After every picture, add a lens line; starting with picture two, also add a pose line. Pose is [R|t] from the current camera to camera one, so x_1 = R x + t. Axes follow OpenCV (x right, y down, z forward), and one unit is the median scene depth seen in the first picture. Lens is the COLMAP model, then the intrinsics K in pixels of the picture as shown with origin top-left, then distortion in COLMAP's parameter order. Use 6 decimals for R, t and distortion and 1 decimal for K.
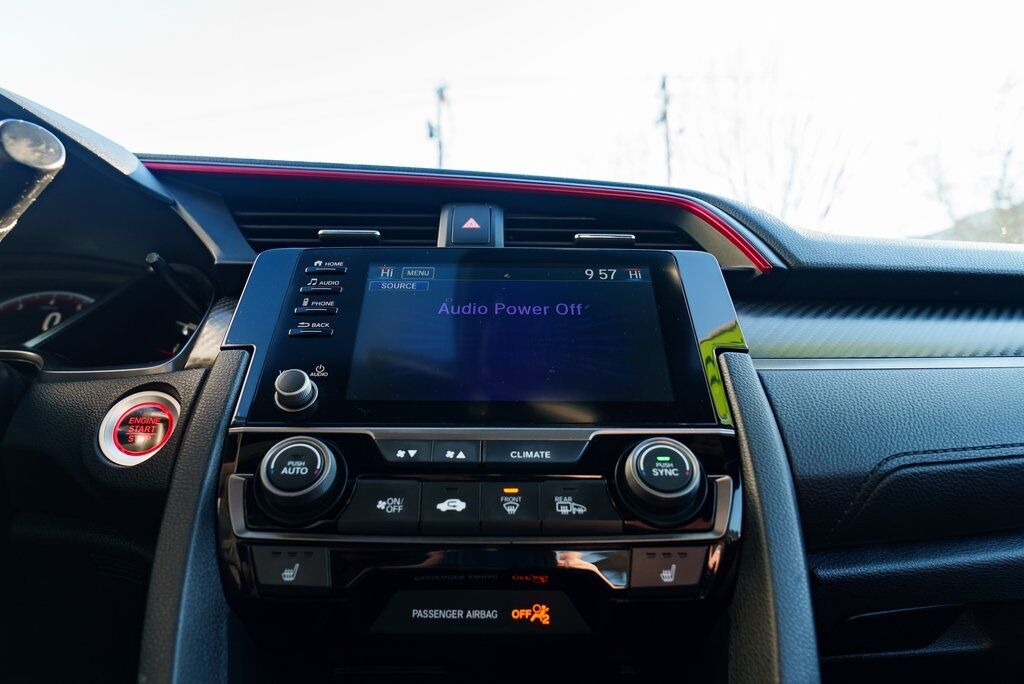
lens RADIAL K [[693.0, 0, 512.0], [0, 693.0, 342.0], [0, 0, 1]] dist [-0.031542, 0.035229]
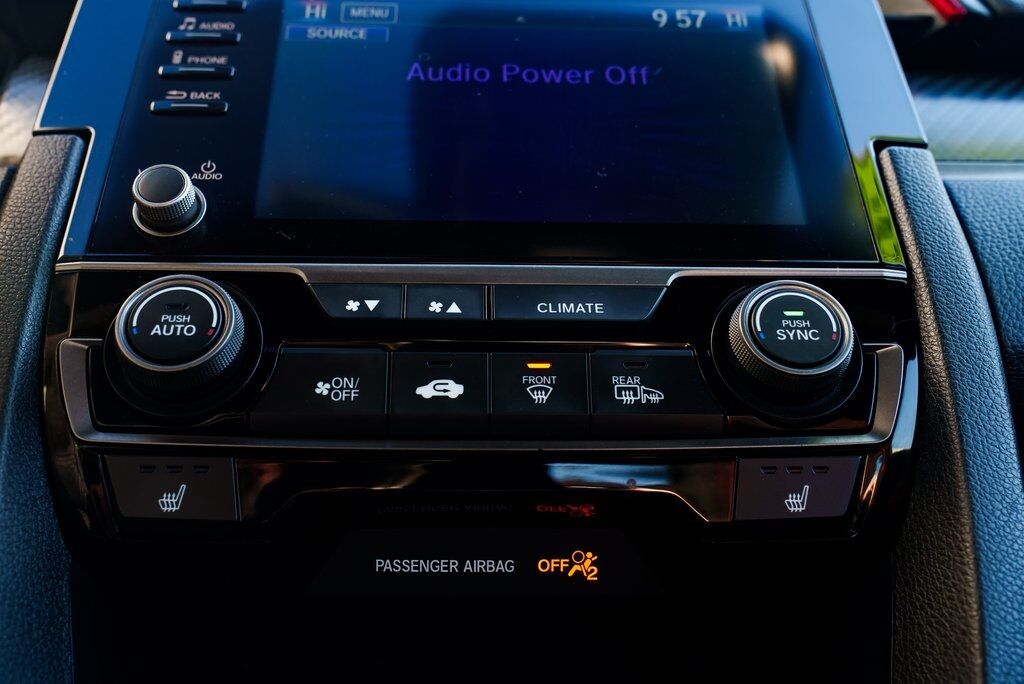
lens RADIAL K [[1052.0, 0, 512.0], [0, 1052.0, 342.0], [0, 0, 1]] dist [-0.006802, 0.029994]
pose [[0.999553, 0.002633, 0.029774, -0.050518], [-0.006571, 0.991102, 0.132941, 0.071239], [-0.029159, -0.133078, 0.990677, 0.097616]]
